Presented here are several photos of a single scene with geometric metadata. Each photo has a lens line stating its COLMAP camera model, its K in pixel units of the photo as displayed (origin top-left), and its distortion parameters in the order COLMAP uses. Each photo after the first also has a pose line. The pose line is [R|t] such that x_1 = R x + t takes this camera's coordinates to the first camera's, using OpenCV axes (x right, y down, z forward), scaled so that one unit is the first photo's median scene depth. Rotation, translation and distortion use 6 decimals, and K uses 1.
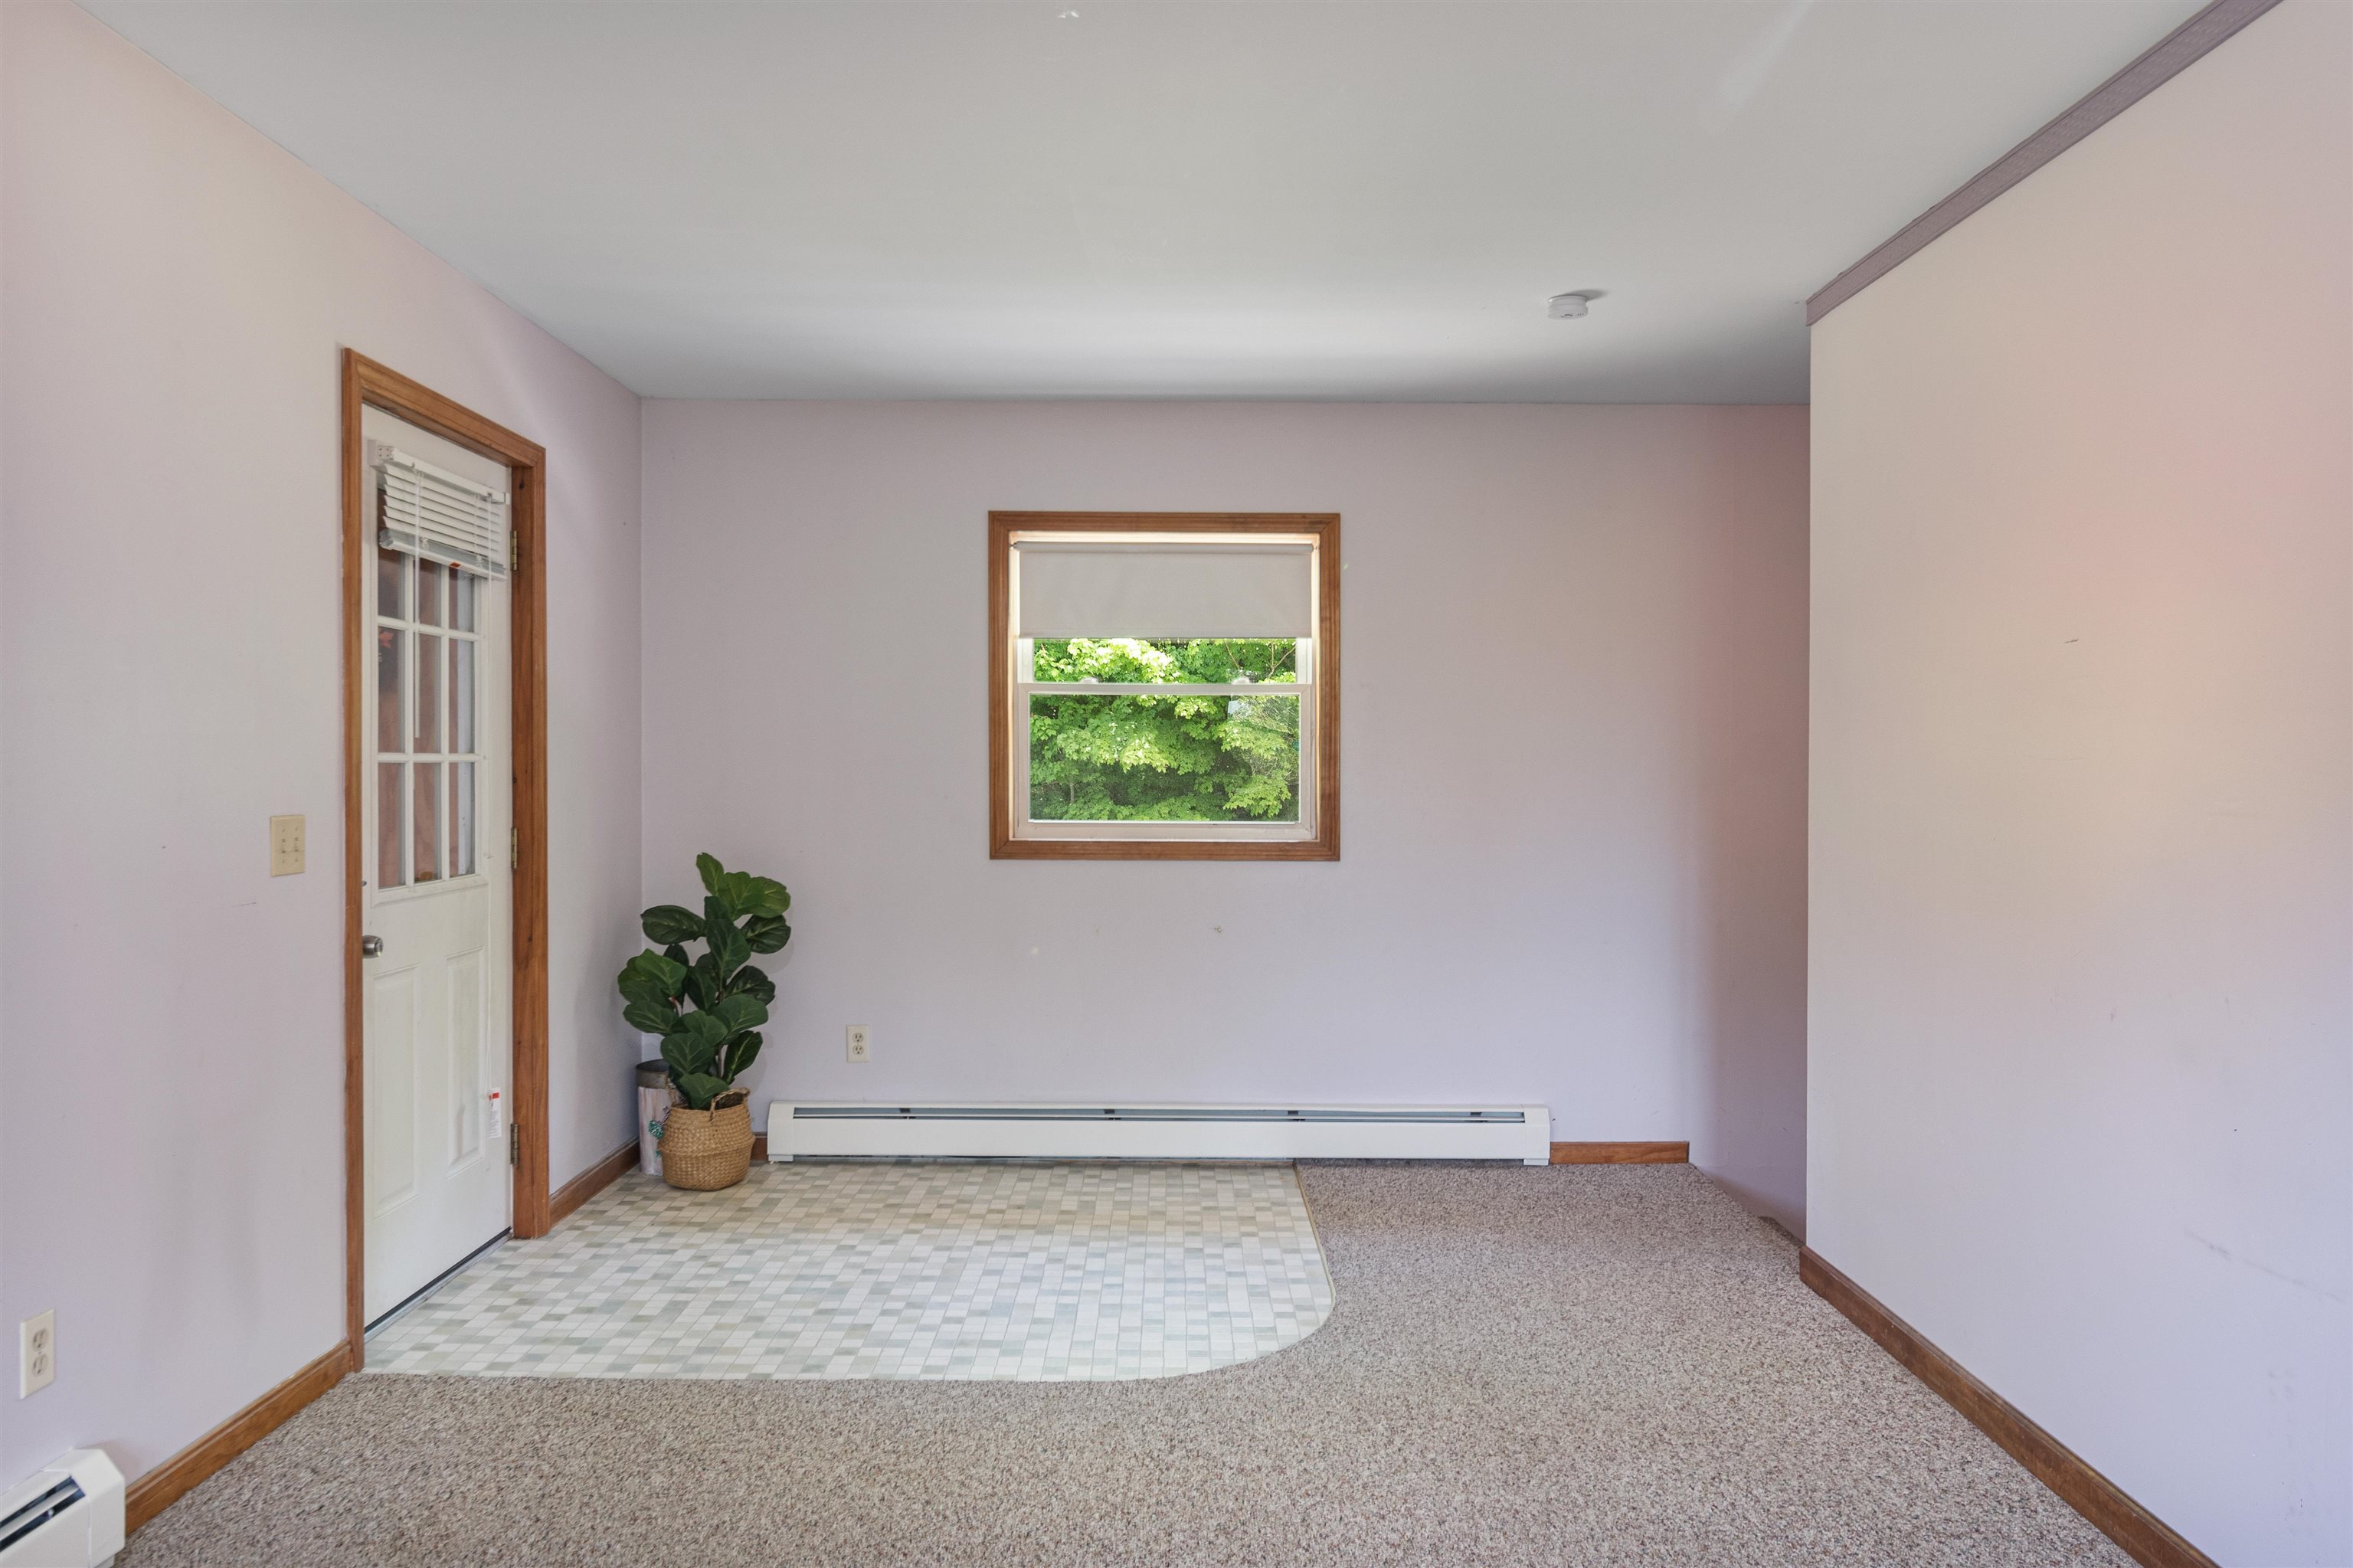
lens RADIAL K [[1661.6, 0, 1176.5], [0, 1661.6, 784.0], [0, 0, 1]] dist [0.002621, 0.002291]
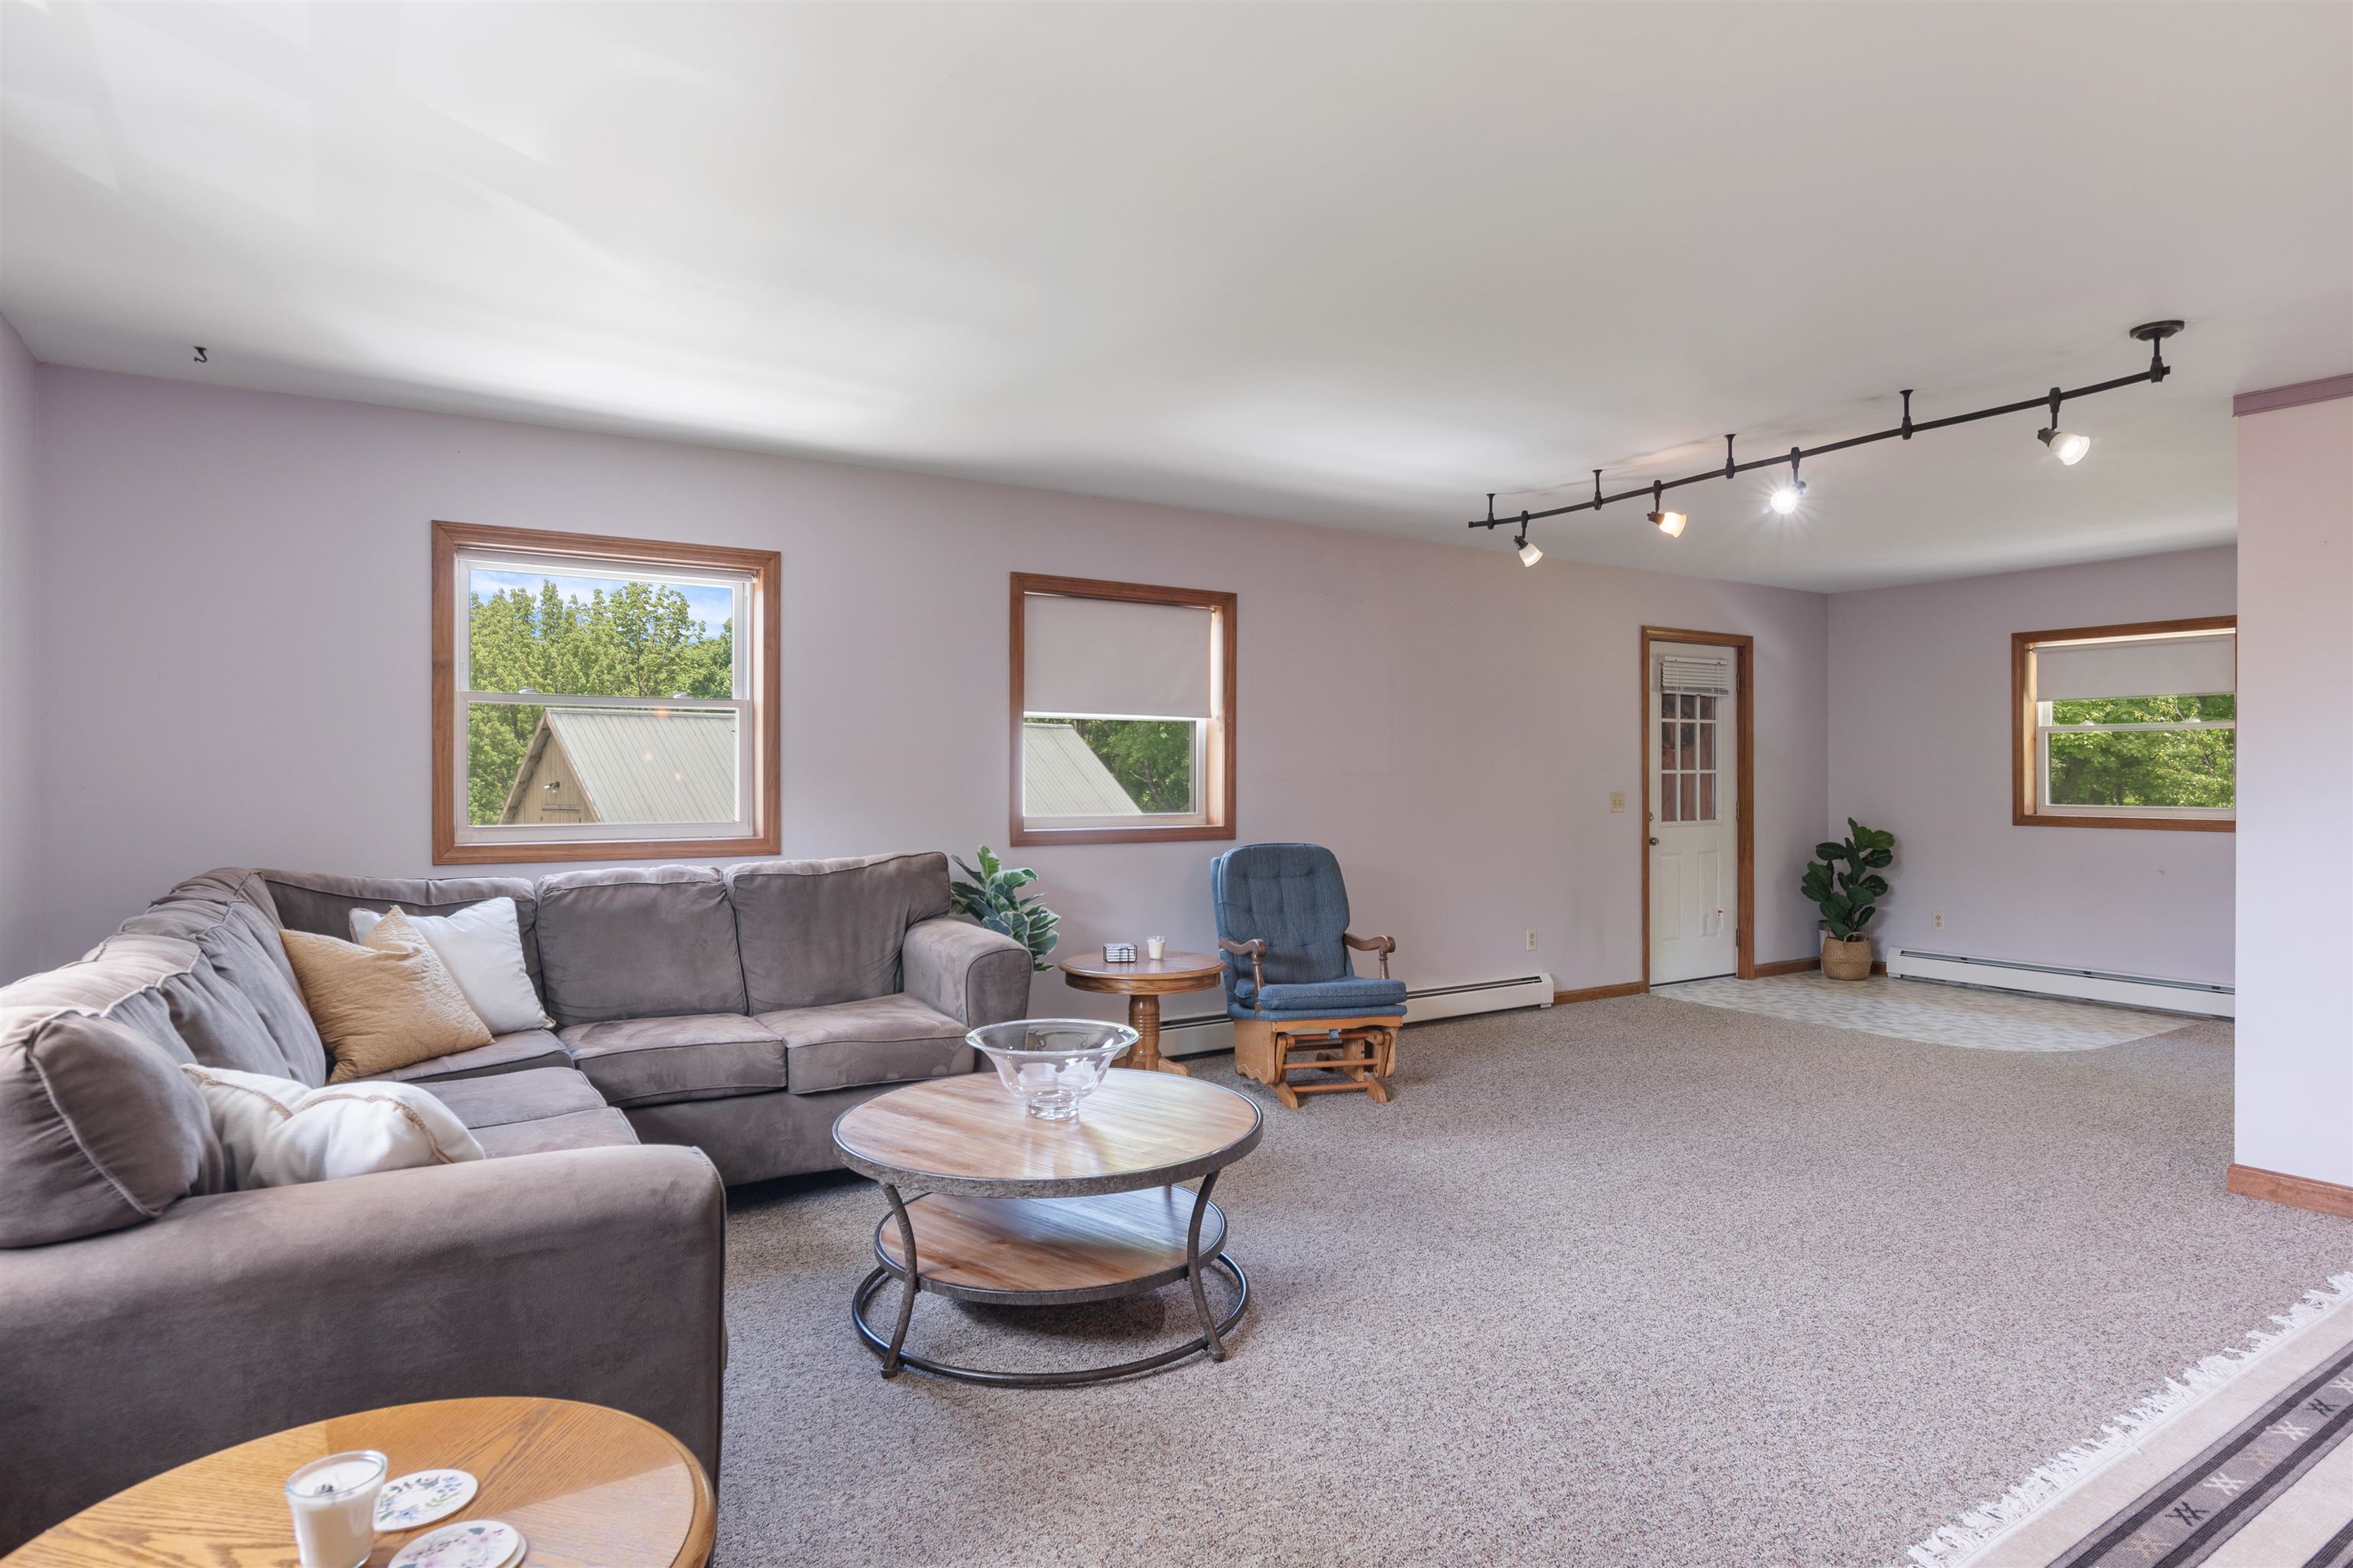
lens RADIAL K [[1308.2, 0, 1176.5], [0, 1308.2, 784.0], [0, 0, 1]] dist [-0.000677, -0.001081]
pose [[0.555494, 0.002309, -0.831518, 0.598378], [-0.006119, 0.999980, -0.001311, 0.008204], [0.831498, 0.005816, 0.555497, -0.581949]]
